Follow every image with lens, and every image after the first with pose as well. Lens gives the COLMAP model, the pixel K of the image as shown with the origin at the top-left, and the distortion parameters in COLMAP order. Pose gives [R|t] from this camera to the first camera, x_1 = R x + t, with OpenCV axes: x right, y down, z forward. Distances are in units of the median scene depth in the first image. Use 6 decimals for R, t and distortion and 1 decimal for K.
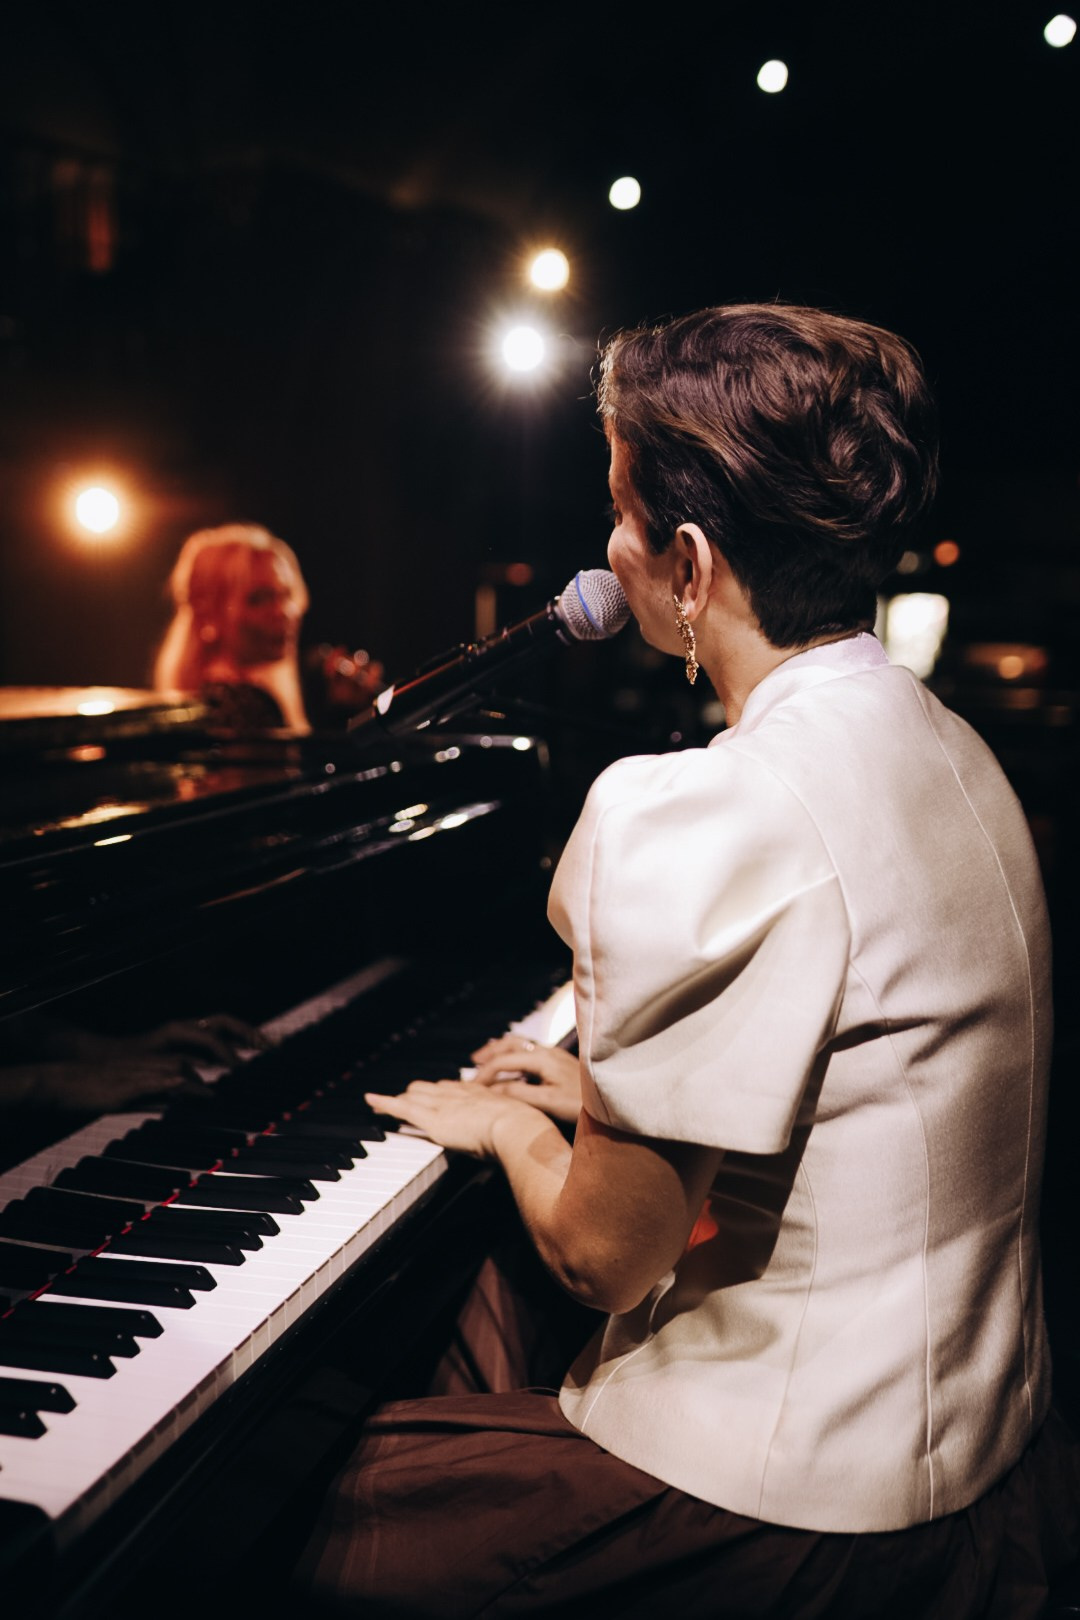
lens RADIAL K [[1616.2, 0, 540.0], [0, 1616.2, 810.0], [0, 0, 1]] dist [-0.120985, 0.151559]
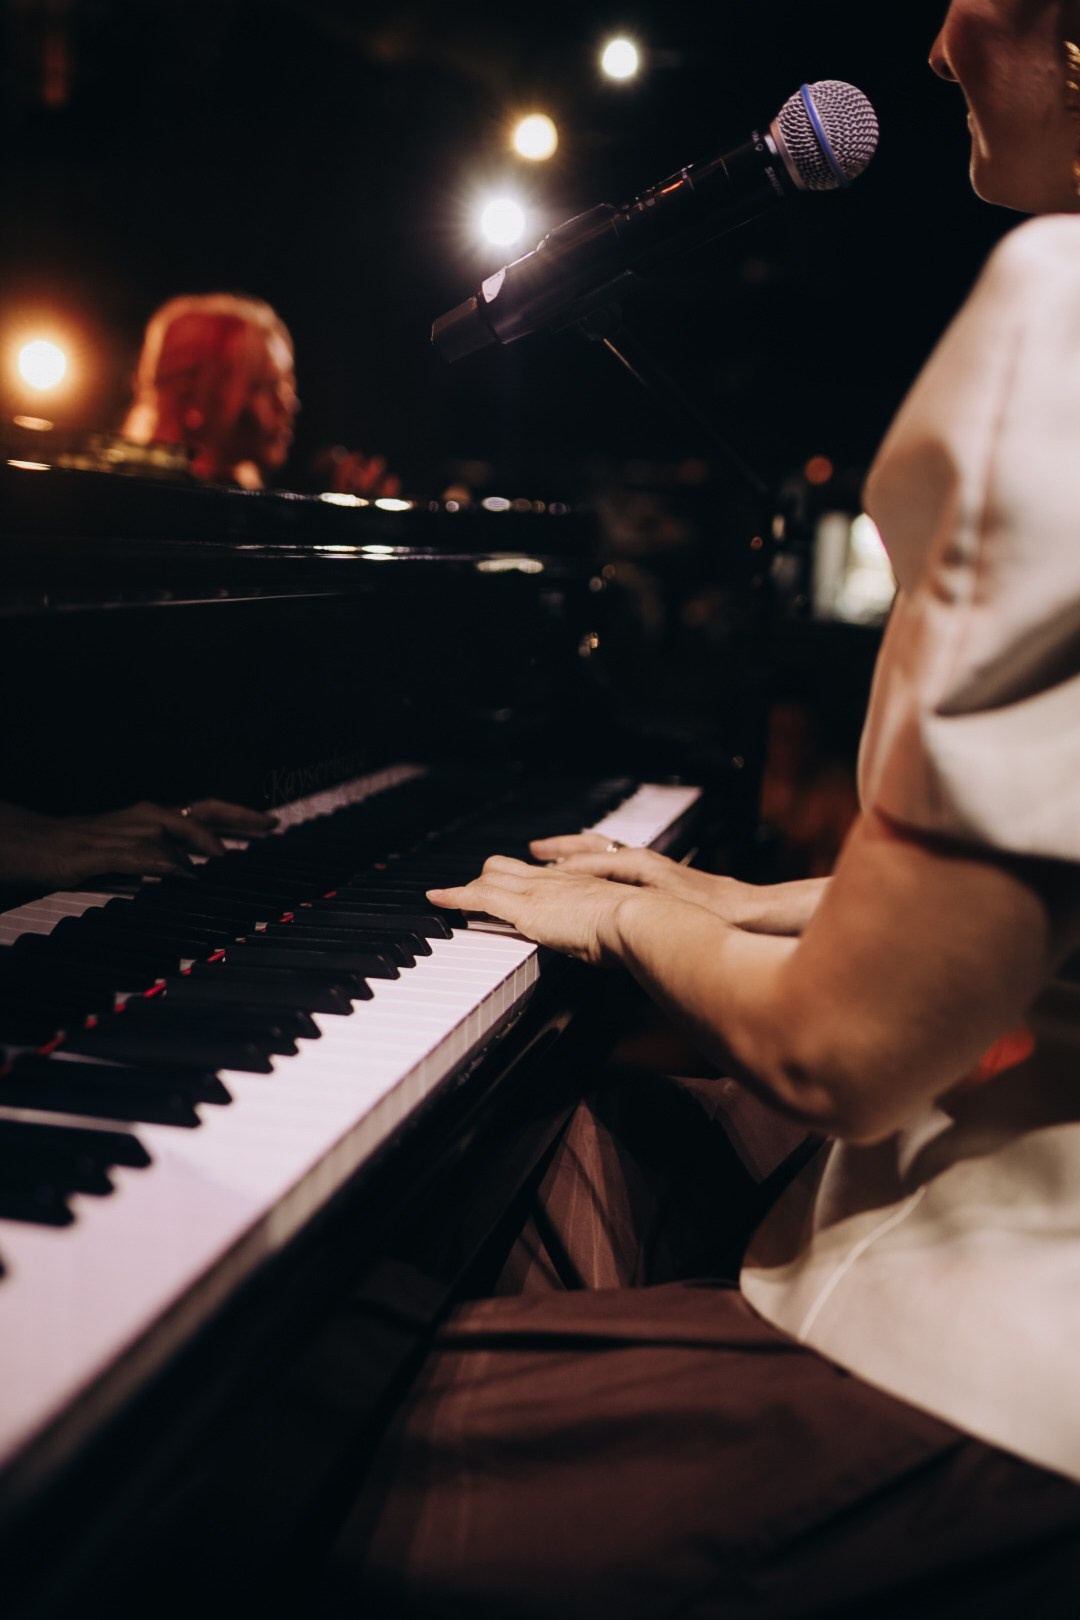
lens RADIAL K [[1616.2, 0, 540.0], [0, 1616.2, 810.0], [0, 0, 1]] dist [-0.120985, 0.151559]
pose [[0.998234, 0.042177, 0.041822, -0.093742], [-0.043990, 0.998088, 0.043424, 0.122847], [-0.039911, -0.045187, 0.998181, 0.300470]]
